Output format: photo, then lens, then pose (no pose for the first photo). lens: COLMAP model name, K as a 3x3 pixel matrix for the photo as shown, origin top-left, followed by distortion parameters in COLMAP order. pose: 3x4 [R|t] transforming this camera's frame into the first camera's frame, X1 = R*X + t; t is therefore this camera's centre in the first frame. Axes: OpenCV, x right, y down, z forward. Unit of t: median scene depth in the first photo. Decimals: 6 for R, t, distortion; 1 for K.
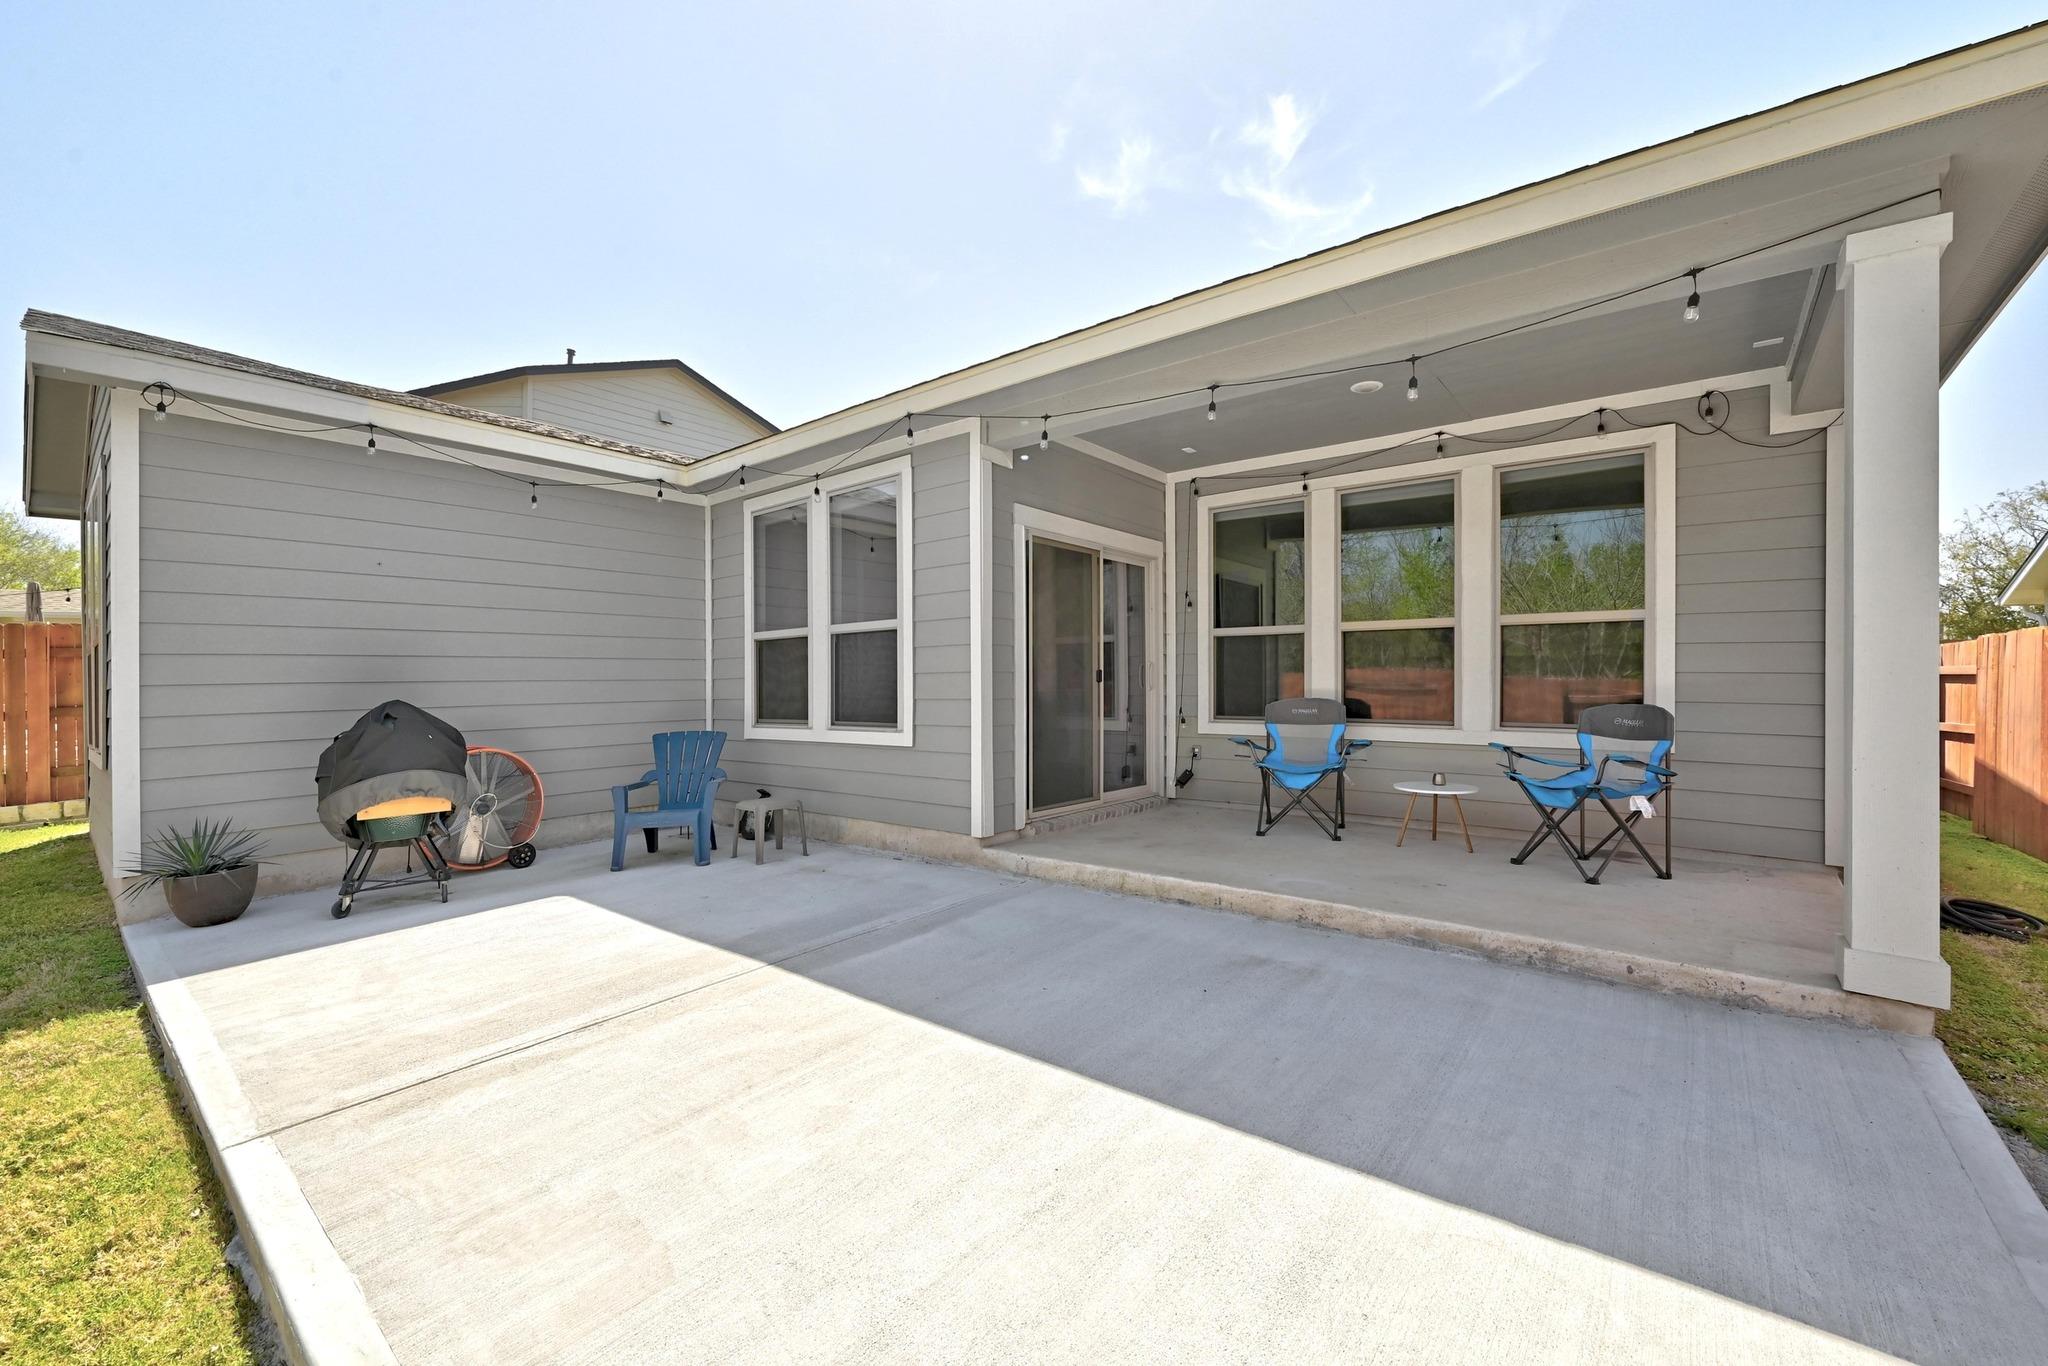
lens RADIAL K [[809.0, 0, 1032.6], [0, 809.0, 680.0], [0, 0, 1]] dist [0.005051, 0.000246]
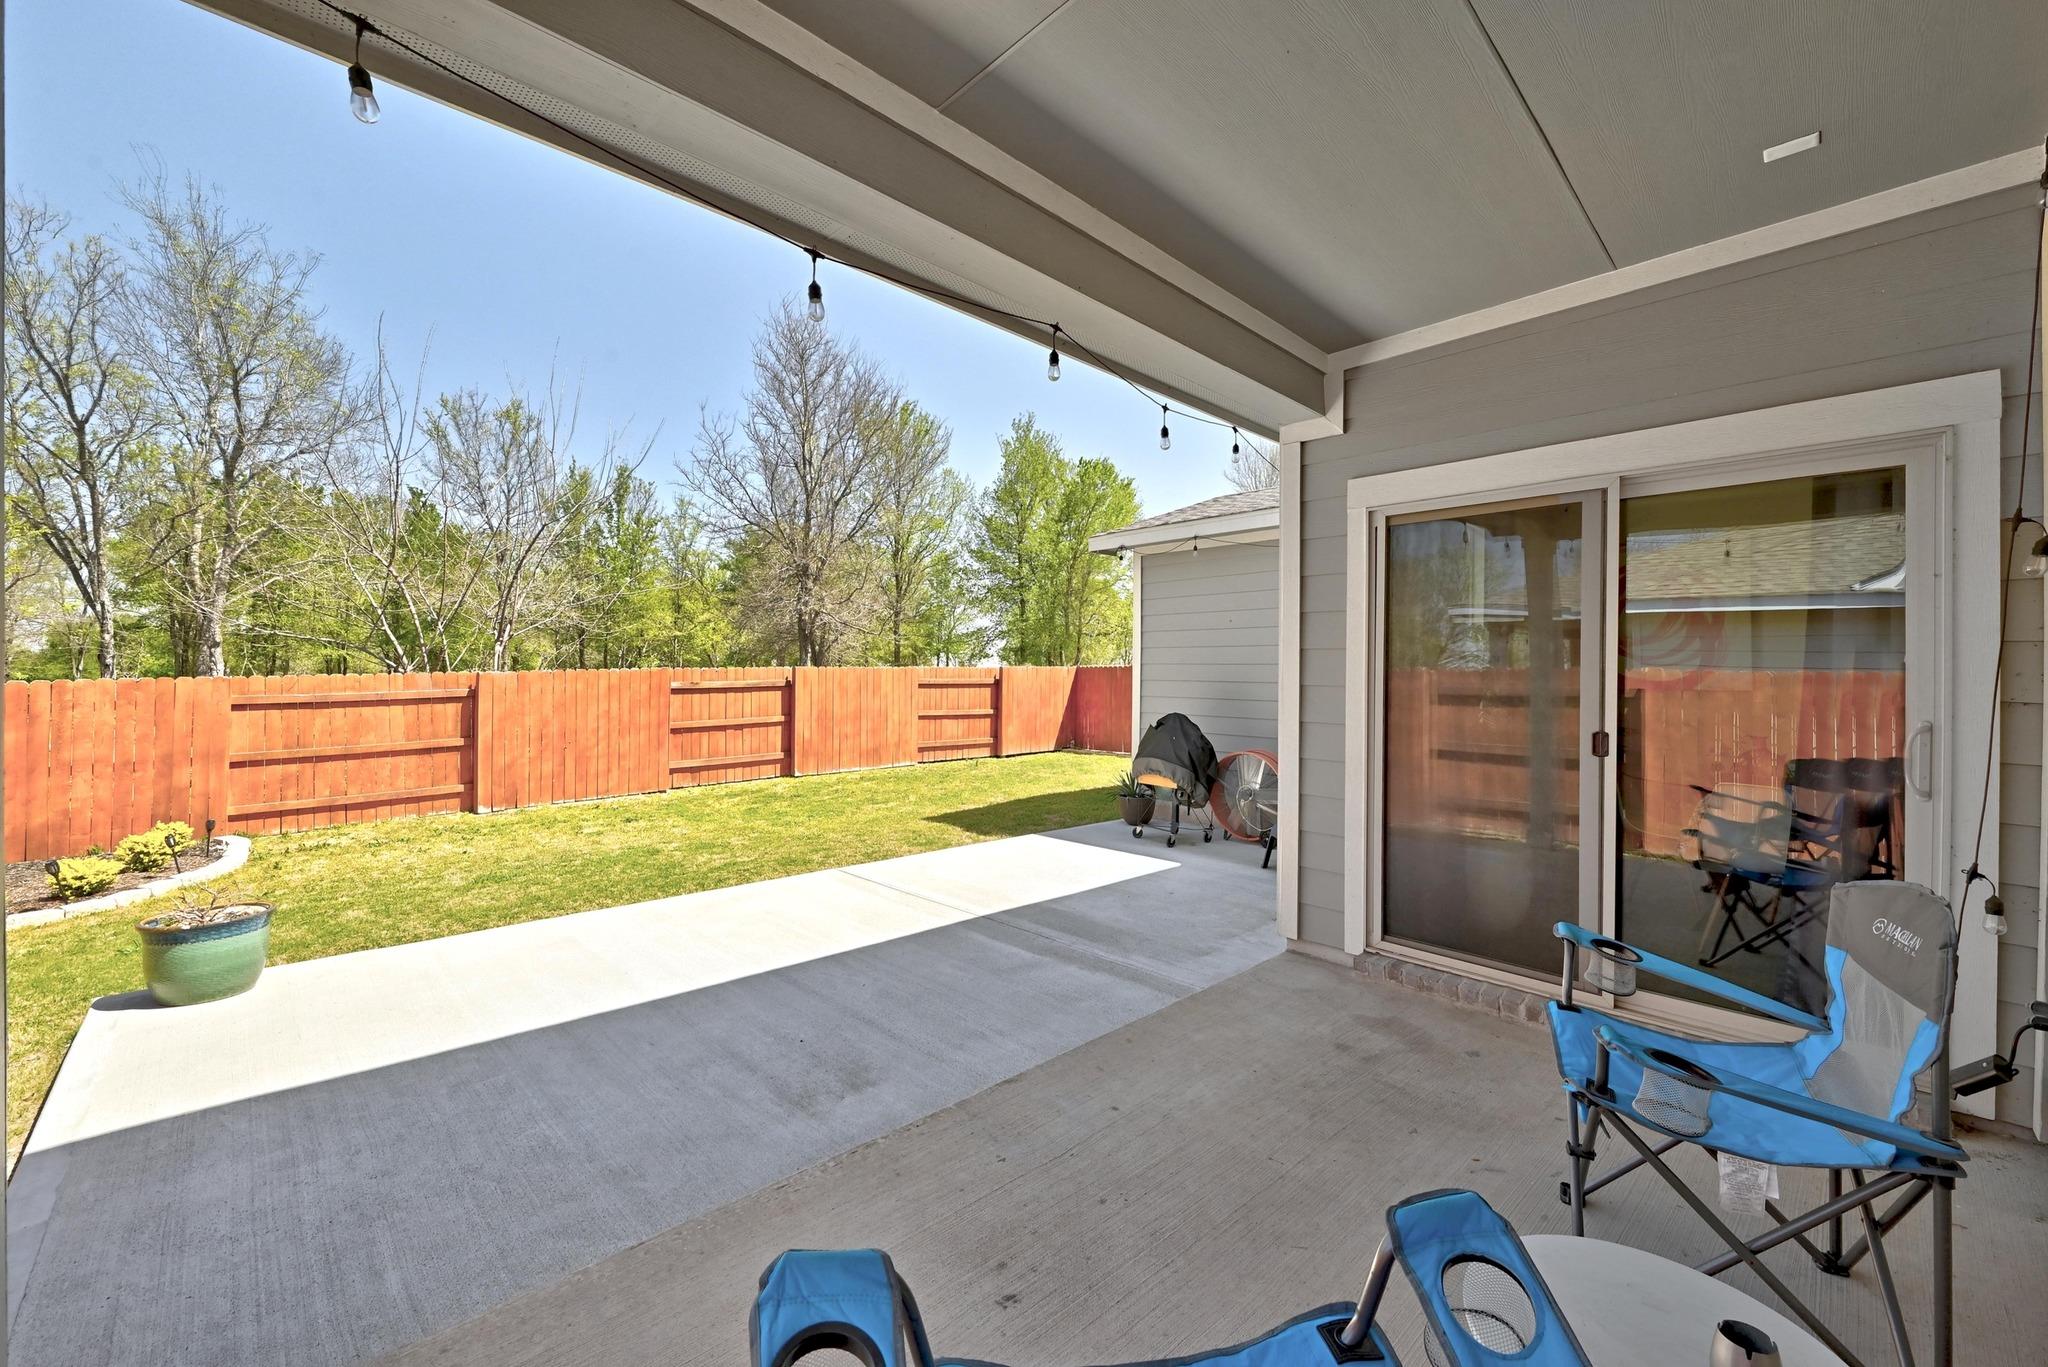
lens RADIAL K [[809.0, 0, 1033.4], [0, 809.0, 672.6], [0, 0, 1]] dist [0.005051, 0.000246]
pose [[-0.104062, 0.006570, -0.994549, 0.643223], [-0.007307, 0.999946, 0.007370, -0.051752], [0.994544, 0.008034, -0.104008, 0.743106]]
